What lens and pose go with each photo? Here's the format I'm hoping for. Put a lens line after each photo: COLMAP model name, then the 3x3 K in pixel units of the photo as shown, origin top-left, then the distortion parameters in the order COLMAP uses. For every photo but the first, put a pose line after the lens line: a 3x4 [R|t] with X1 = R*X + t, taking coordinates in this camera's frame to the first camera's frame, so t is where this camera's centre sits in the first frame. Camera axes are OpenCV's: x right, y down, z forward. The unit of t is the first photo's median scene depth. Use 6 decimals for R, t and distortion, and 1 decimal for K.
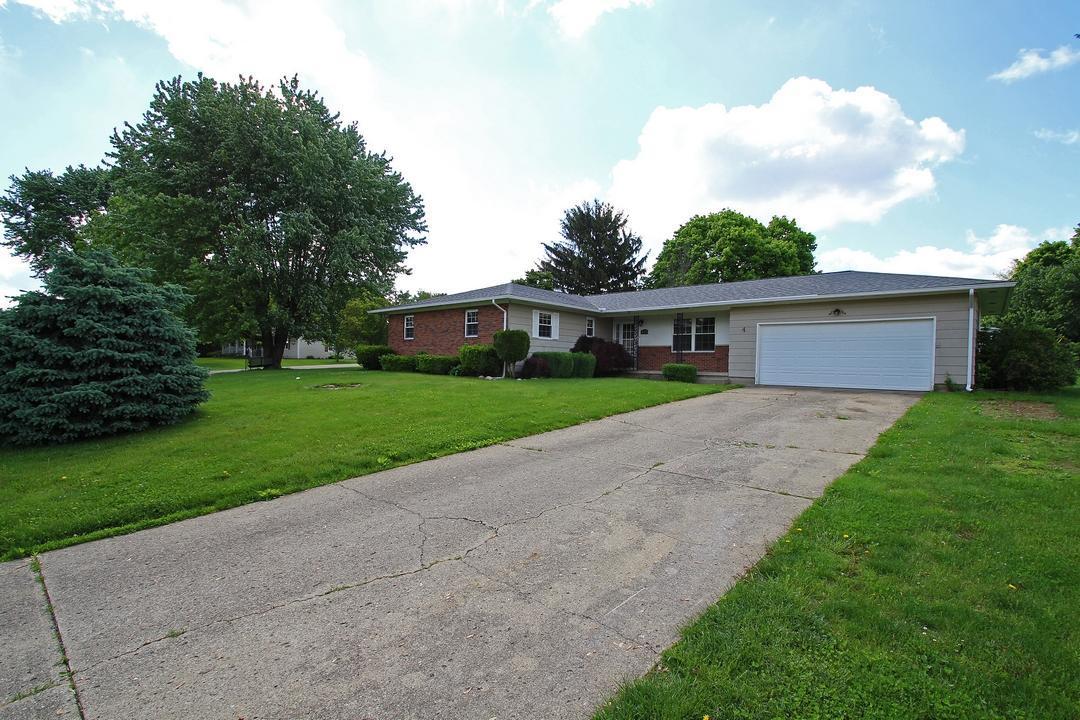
lens RADIAL K [[496.9, 0, 543.3], [0, 496.9, 354.1], [0, 0, 1]] dist [0.010535, -0.010906]
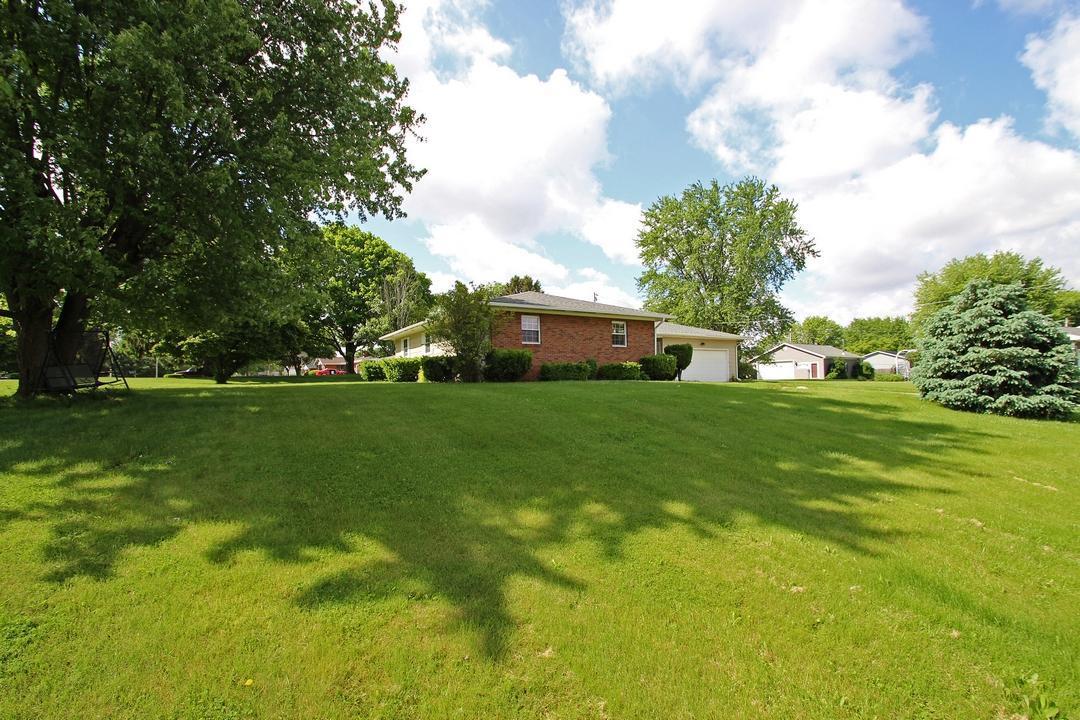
lens RADIAL K [[496.9, 0, 541.7], [0, 496.9, 367.2], [0, 0, 1]] dist [0.010535, -0.010906]
pose [[0.315033, 0.007347, 0.949052, -1.099469], [-0.001031, 0.999972, -0.007399, 0.016912], [-0.949080, 0.001352, 0.315032, 0.729506]]
